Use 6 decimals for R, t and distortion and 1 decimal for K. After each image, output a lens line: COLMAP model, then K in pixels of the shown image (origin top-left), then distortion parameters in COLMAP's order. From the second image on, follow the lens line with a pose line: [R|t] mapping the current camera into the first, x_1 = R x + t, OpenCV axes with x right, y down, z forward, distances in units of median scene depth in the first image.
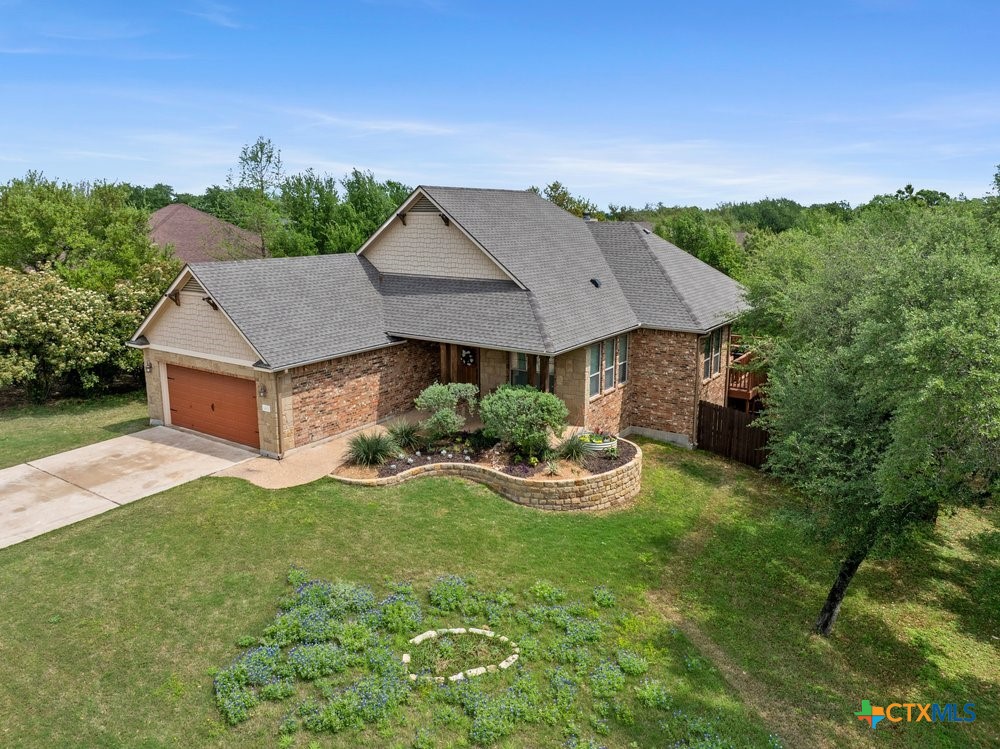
lens RADIAL K [[723.6, 0, 505.6], [0, 723.6, 347.8], [0, 0, 1]] dist [-0.032149, -0.010920]
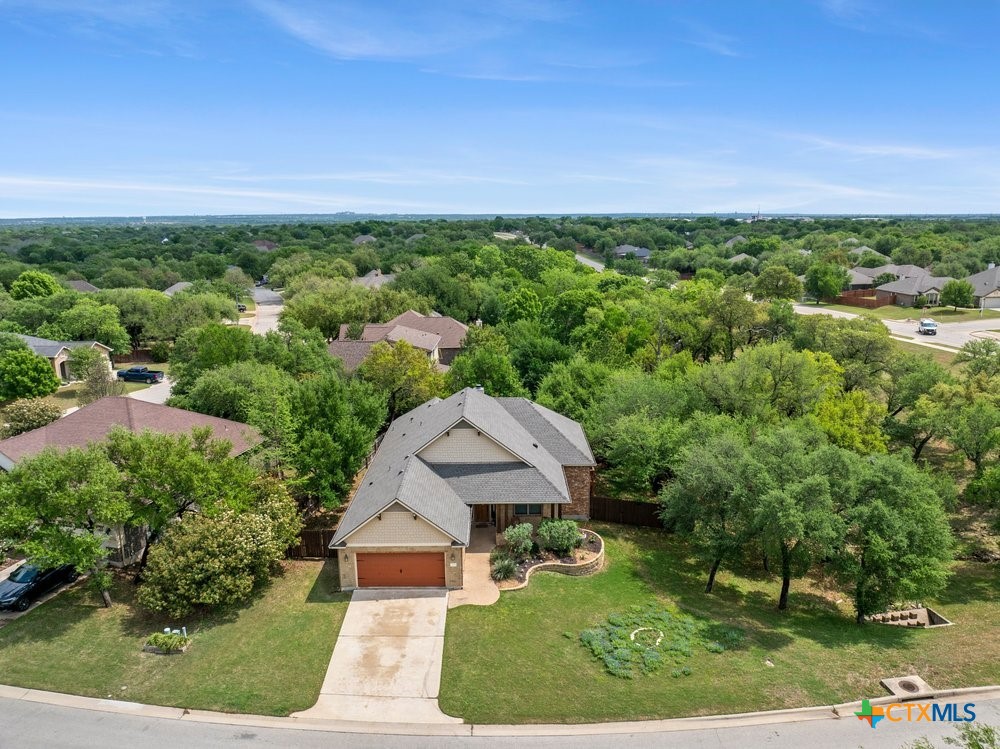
lens RADIAL K [[723.6, 0, 503.6], [0, 723.6, 370.4], [0, 0, 1]] dist [-0.032149, -0.010920]
pose [[0.830480, -0.134830, 0.540485, -1.120580], [0.112491, 0.990868, 0.074336, -0.521097], [-0.545572, -0.000934, 0.838063, -0.625193]]
